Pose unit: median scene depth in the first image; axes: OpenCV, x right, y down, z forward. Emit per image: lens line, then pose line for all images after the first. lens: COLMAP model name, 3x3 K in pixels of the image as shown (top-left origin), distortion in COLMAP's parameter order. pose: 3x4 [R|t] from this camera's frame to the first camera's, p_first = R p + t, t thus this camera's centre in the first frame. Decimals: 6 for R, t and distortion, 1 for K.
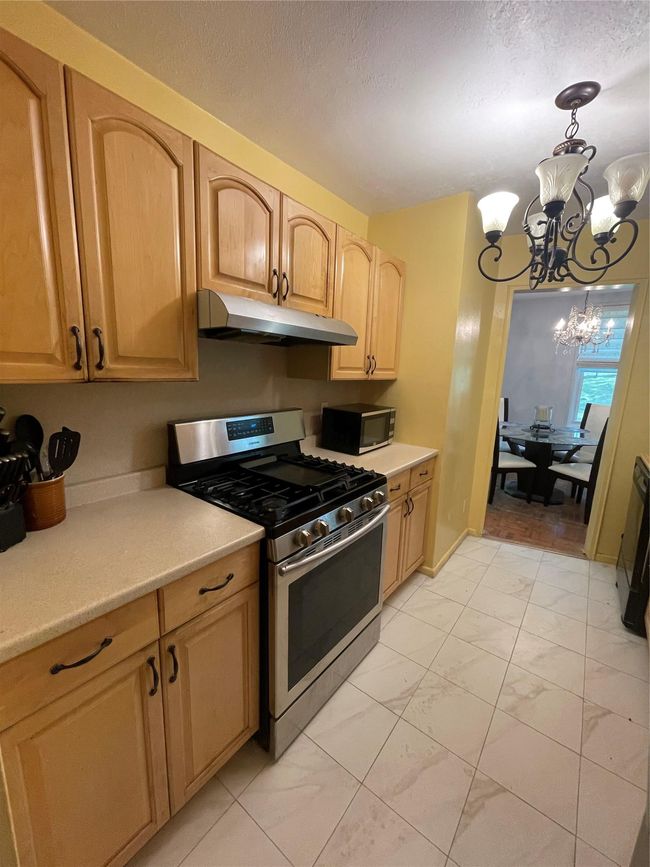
lens RADIAL K [[351.7, 0, 323.3], [0, 351.7, 429.8], [0, 0, 1]] dist [-0.002797, -0.000190]
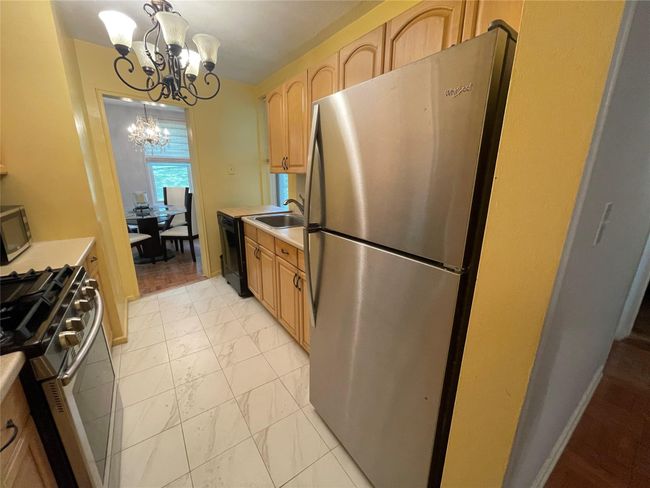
lens RADIAL K [[263.7, 0, 325.0], [0, 263.7, 244.0], [0, 0, 1]] dist [-0.002797, -0.000190]
pose [[0.294679, -0.281100, 0.913316, -0.175009], [0.170123, 0.955920, 0.239322, 0.003172], [-0.940331, 0.084853, 0.329512, 0.039440]]
